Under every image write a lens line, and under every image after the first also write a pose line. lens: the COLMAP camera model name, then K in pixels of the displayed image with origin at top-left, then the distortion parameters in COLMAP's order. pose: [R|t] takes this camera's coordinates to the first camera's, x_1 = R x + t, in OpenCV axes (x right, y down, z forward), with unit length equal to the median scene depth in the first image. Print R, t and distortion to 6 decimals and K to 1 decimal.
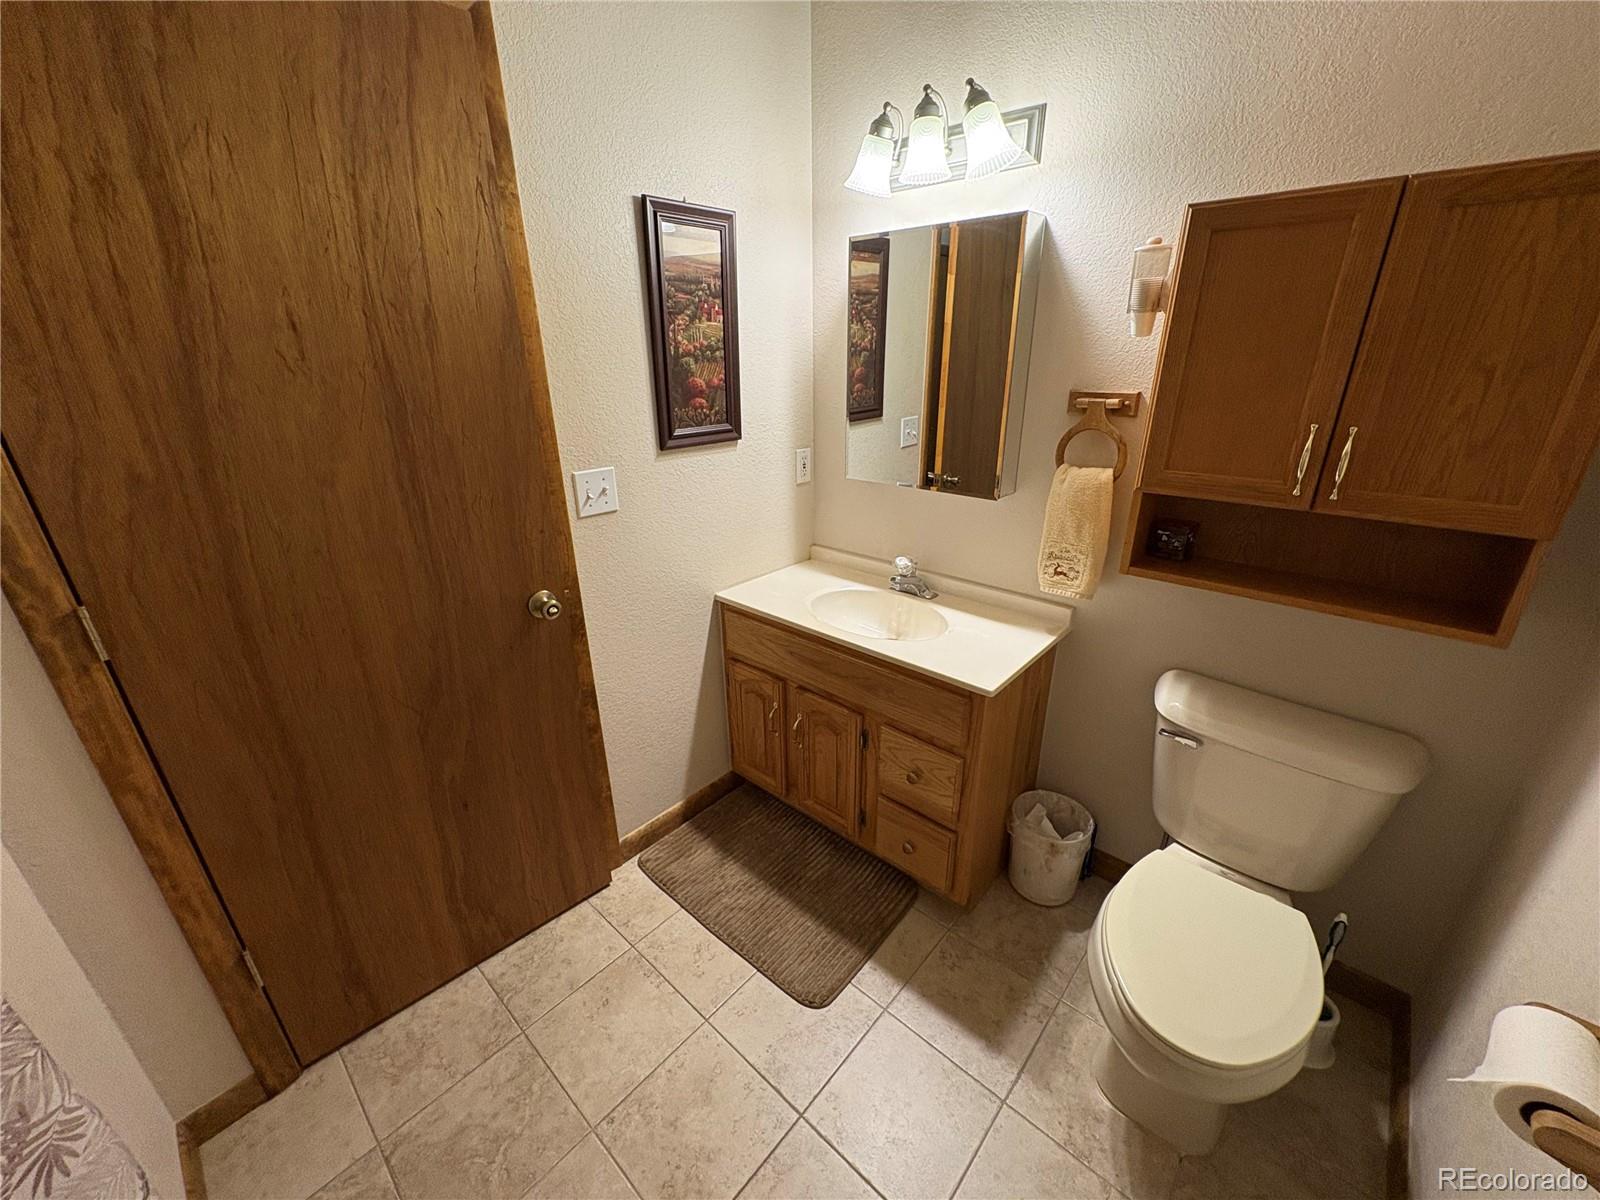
lens RADIAL K [[634.4, 0, 794.4], [0, 634.4, 598.4], [0, 0, 1]] dist [-0.000958, 0.000088]
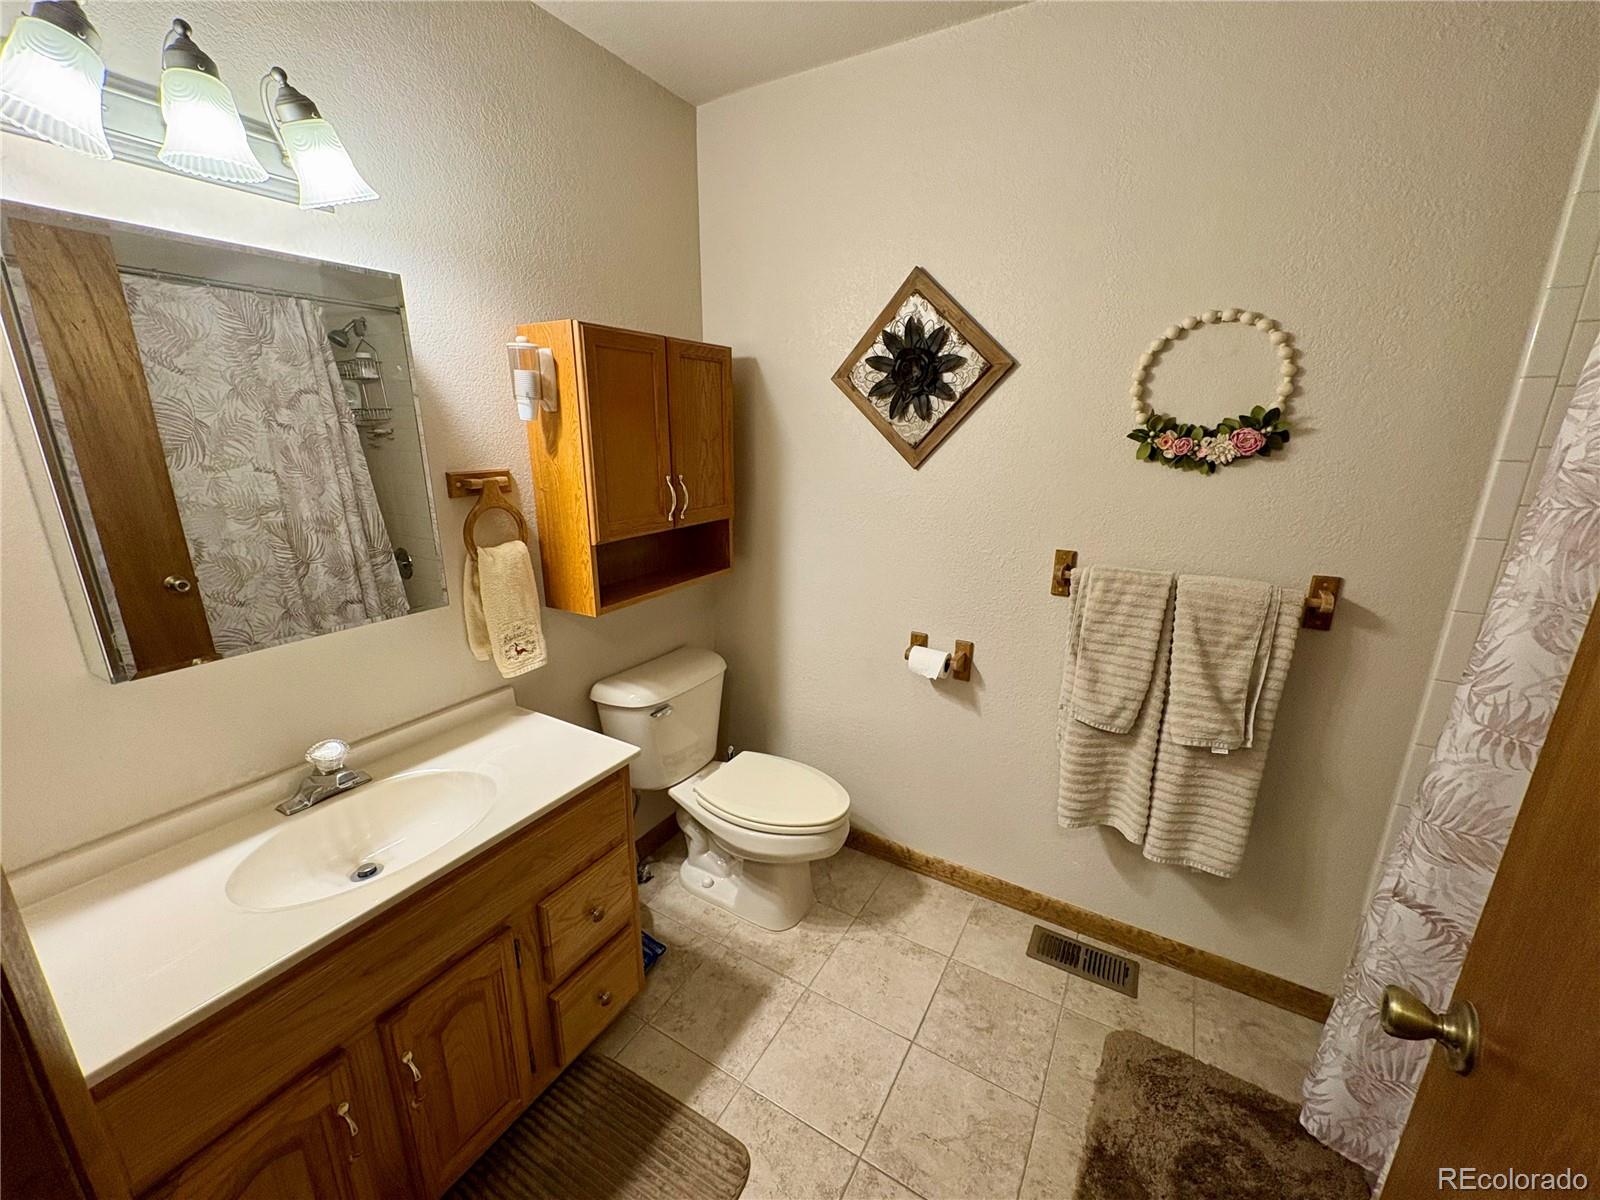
lens RADIAL K [[634.4, 0, 793.1], [0, 634.4, 603.4], [0, 0, 1]] dist [-0.000958, 0.000088]
pose [[-0.190662, -0.247906, 0.949837, -0.631267], [0.370669, 0.877776, 0.303503, -0.270842], [-0.908984, 0.409942, -0.075467, 0.726298]]
